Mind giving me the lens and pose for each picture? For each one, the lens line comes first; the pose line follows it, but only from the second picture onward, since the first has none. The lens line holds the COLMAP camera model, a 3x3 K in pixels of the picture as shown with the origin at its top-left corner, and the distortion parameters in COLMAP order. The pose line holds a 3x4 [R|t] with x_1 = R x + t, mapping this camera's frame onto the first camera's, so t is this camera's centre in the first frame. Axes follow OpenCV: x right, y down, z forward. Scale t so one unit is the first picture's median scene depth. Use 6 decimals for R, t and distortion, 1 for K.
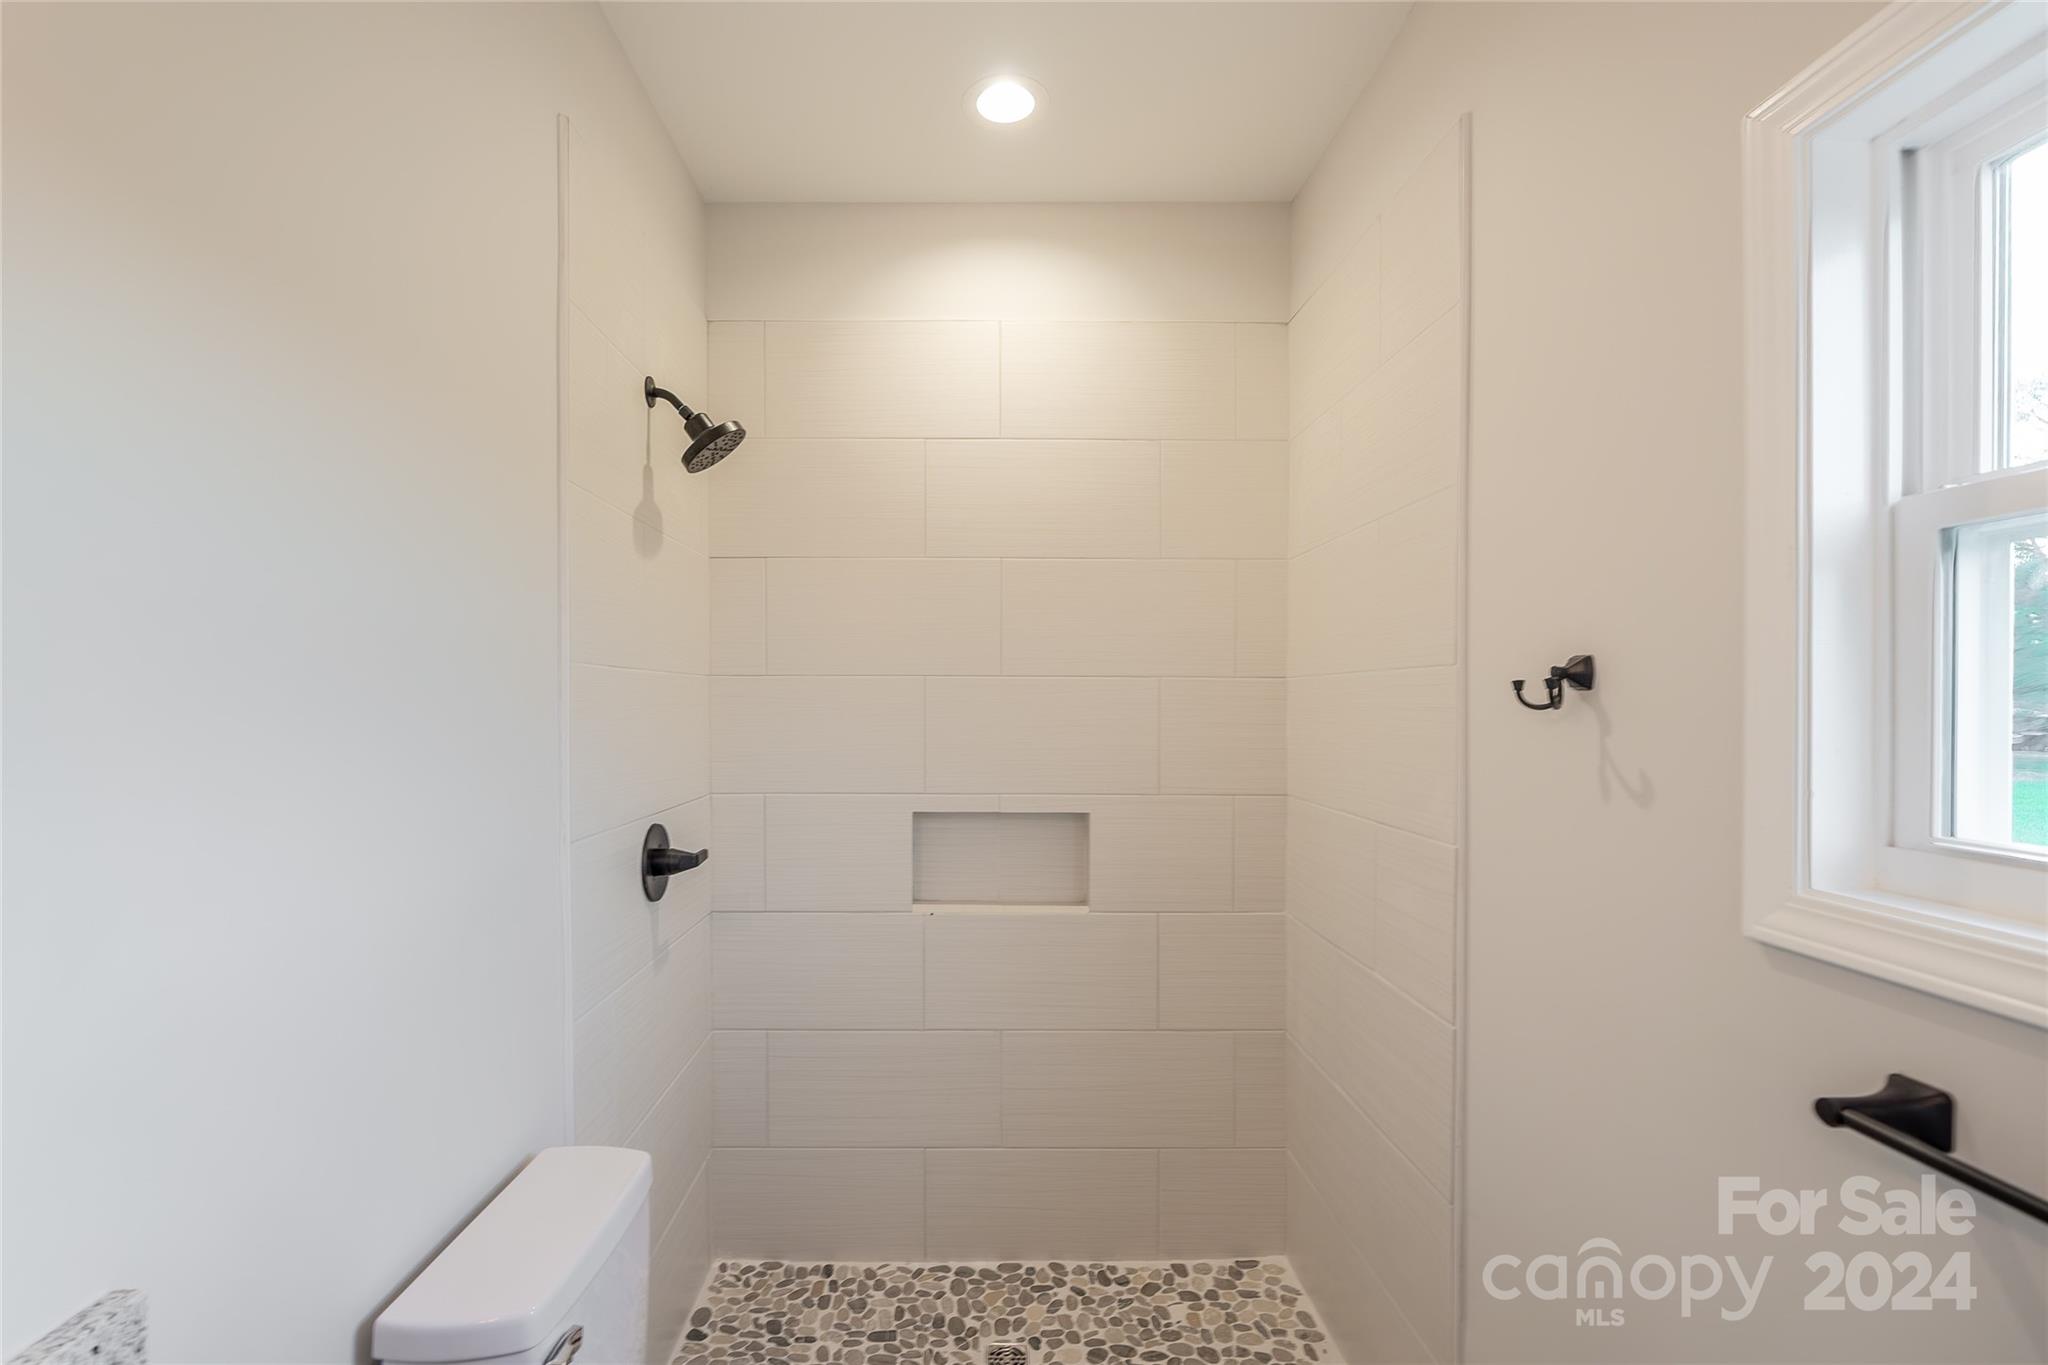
lens RADIAL K [[870.7, 0, 951.0], [0, 870.7, 714.0], [0, 0, 1]] dist [-0.003799, -0.001102]
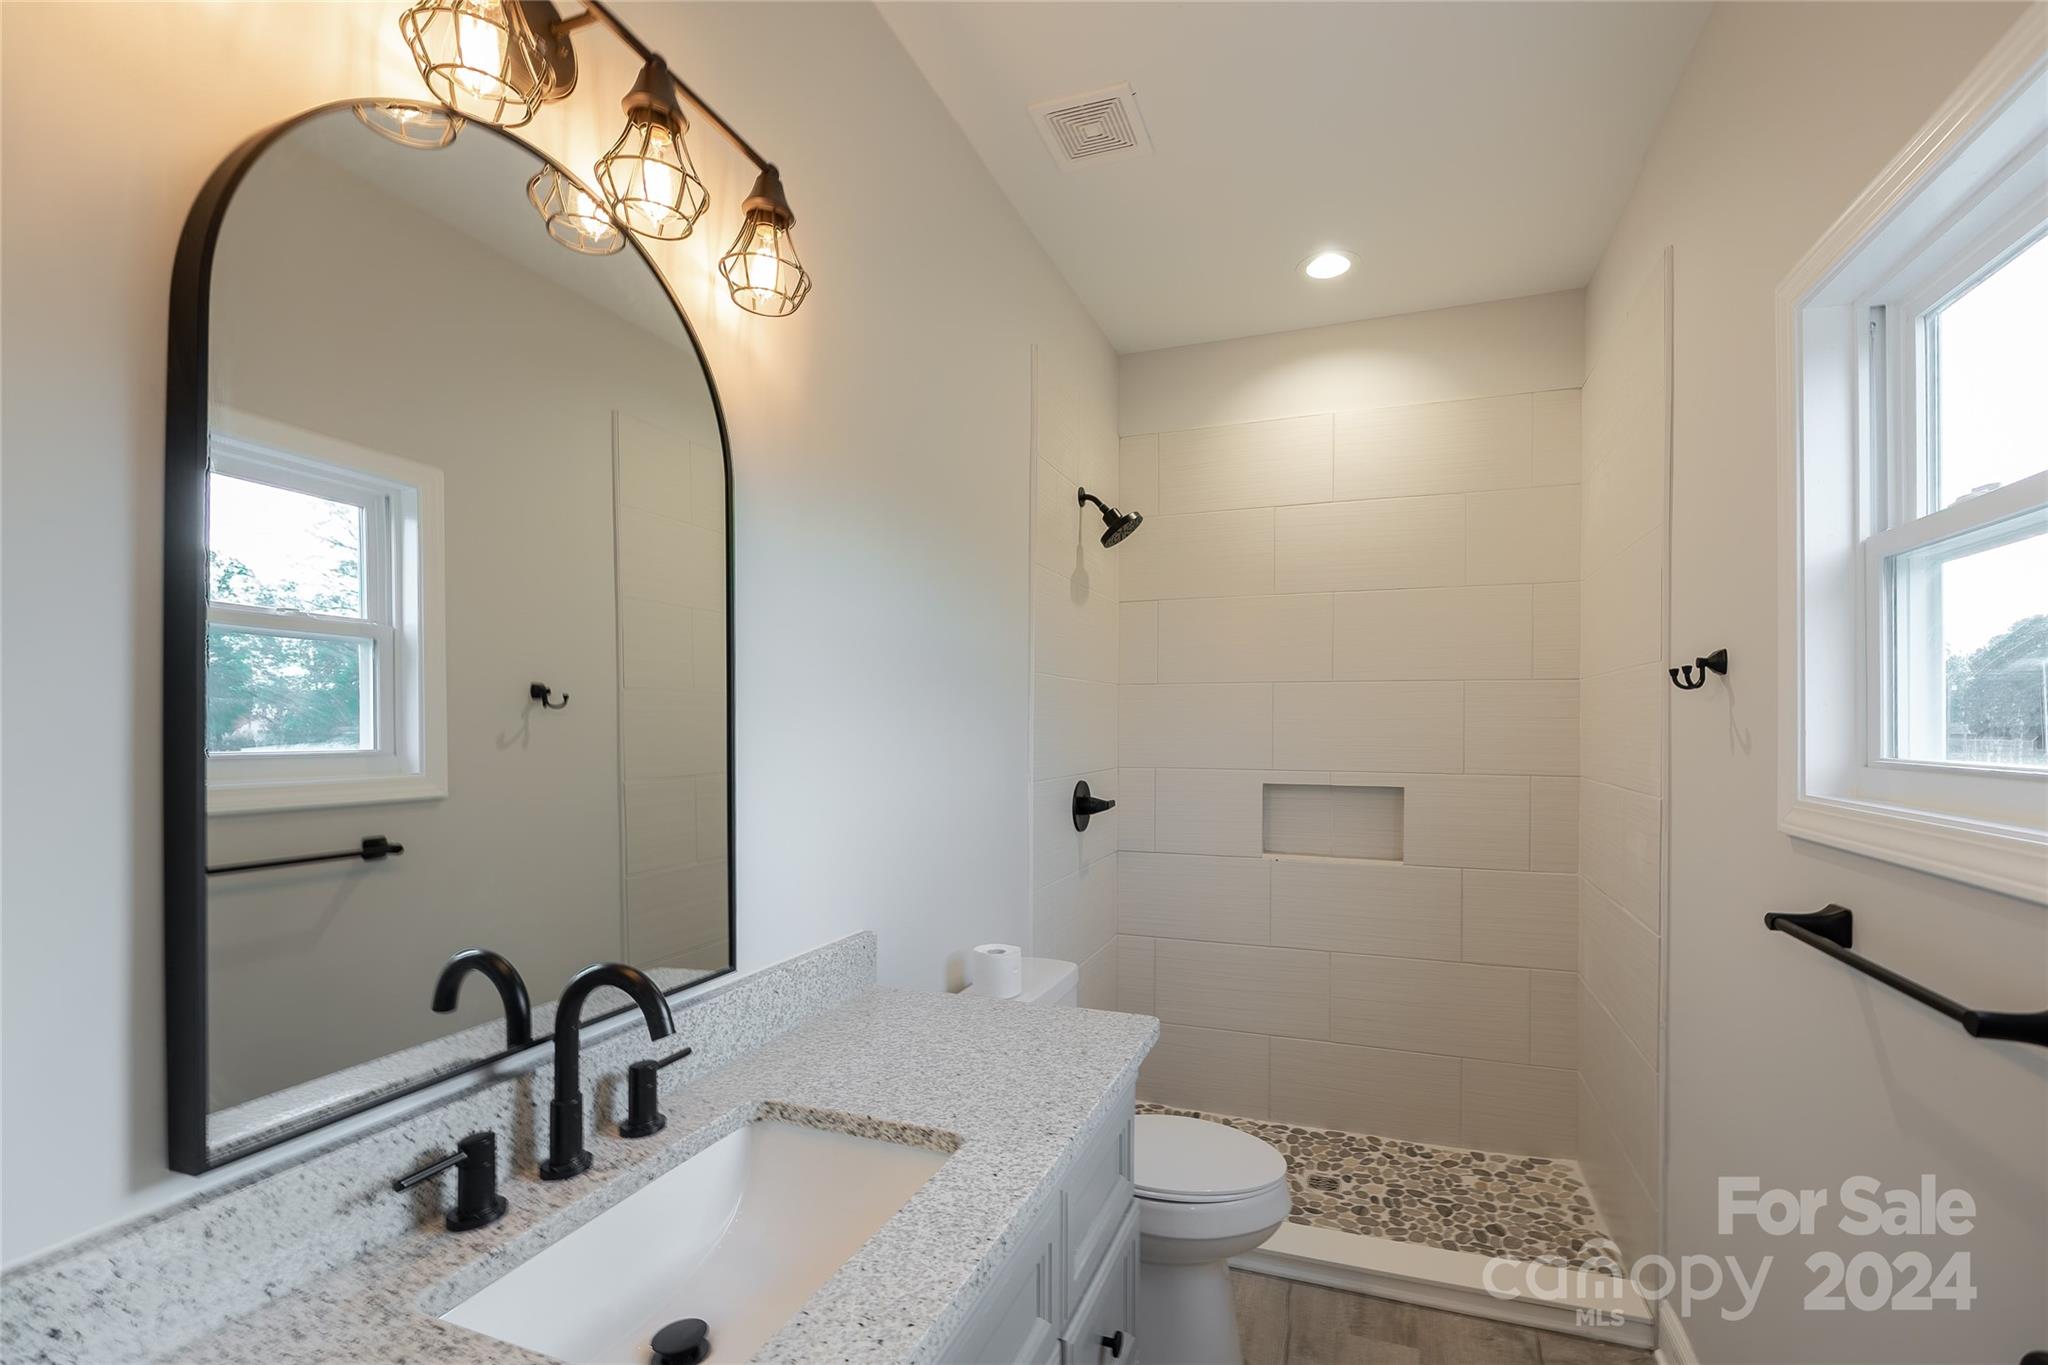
lens RADIAL K [[881.4, 0, 1026.2], [0, 881.4, 734.9], [0, 0, 1]] dist [-0.000916, -0.000209]
pose [[0.927603, 0.008139, -0.373478, 0.136611], [-0.011990, 0.999896, -0.007989, 0.057607], [0.373375, 0.011888, 0.927605, -0.439781]]
